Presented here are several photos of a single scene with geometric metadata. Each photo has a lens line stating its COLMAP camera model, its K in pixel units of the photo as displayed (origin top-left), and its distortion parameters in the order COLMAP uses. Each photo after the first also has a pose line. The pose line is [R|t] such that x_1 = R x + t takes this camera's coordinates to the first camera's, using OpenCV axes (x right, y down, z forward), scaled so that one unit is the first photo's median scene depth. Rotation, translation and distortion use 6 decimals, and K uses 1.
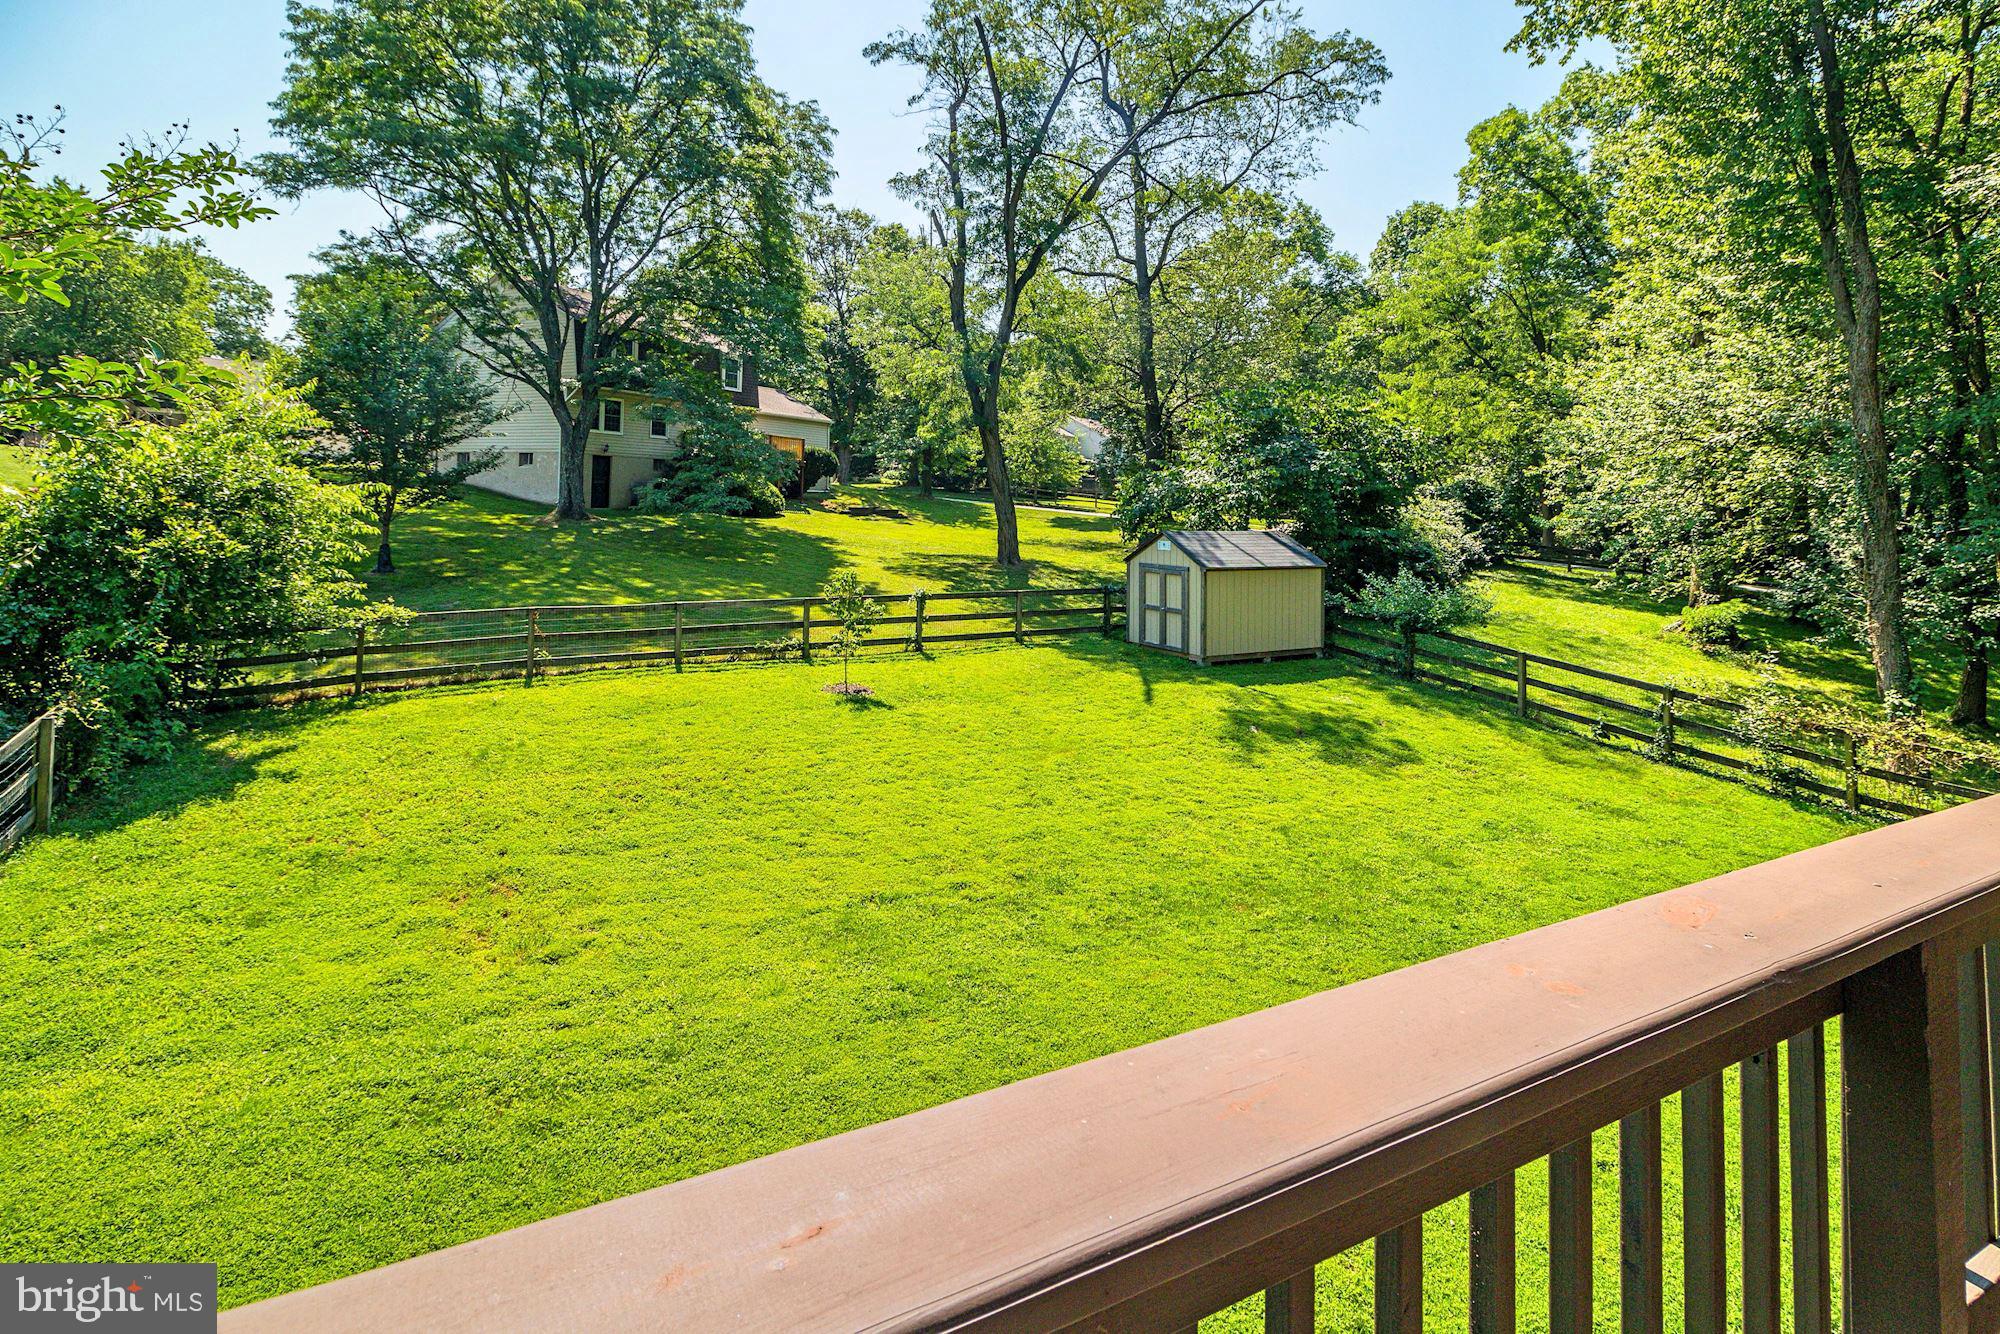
lens RADIAL K [[1414.6, 0, 962.6], [0, 1414.6, 674.3], [0, 0, 1]] dist [0.035142, 0.003515]
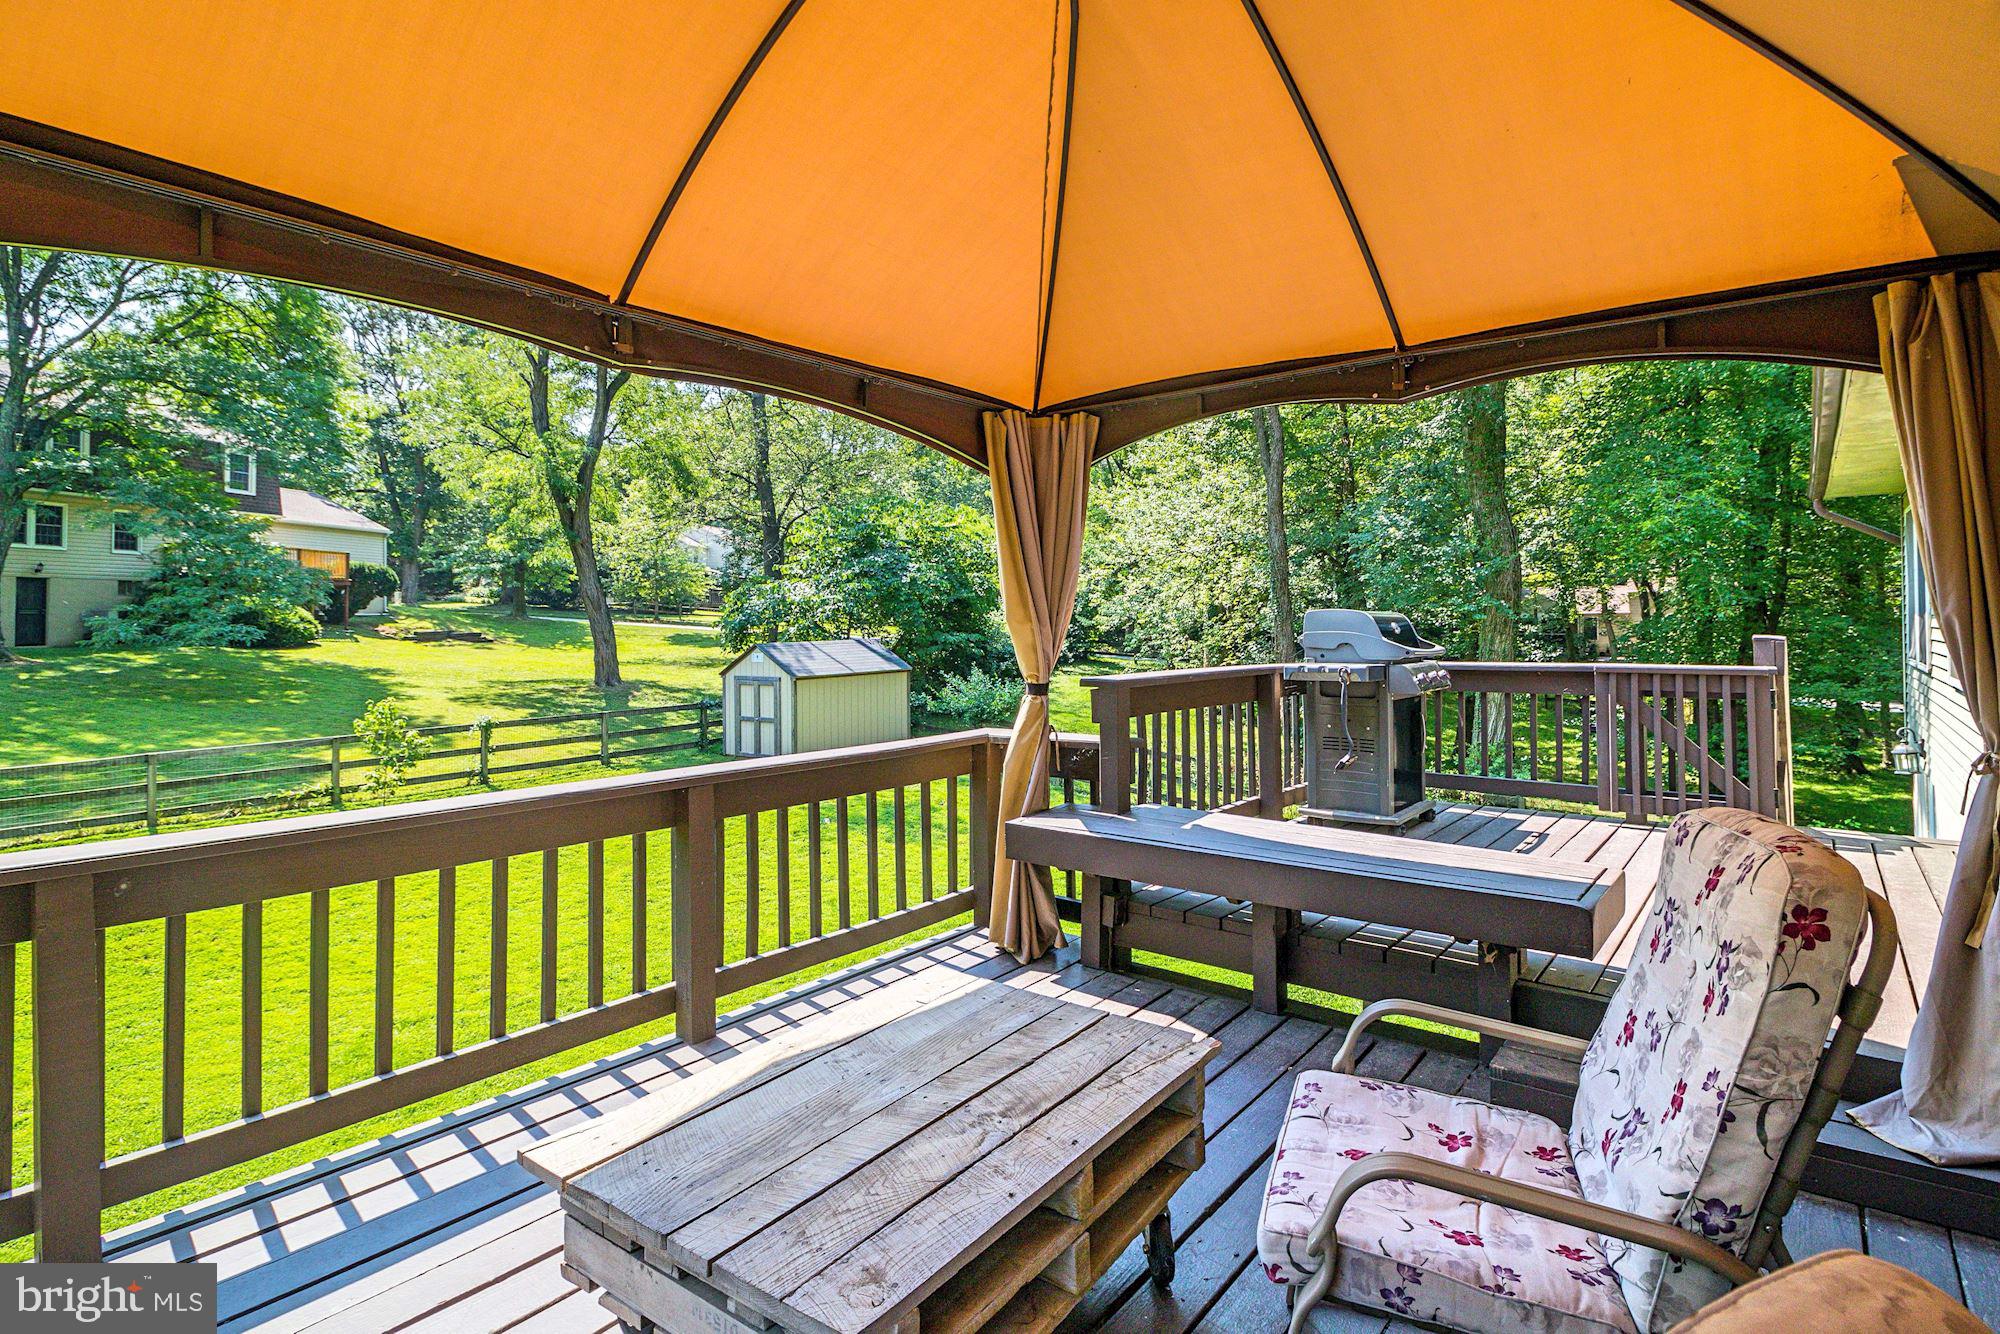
lens RADIAL K [[1045.7, 0, 1000.0], [0, 1045.7, 667.0], [0, 0, 1]] dist [-0.001616, -0.012342]
pose [[0.867378, -0.054599, 0.494645, -0.083558], [0.089749, 0.994828, -0.047570, -0.034675], [-0.489489, 0.085655, 0.867792, 0.277670]]
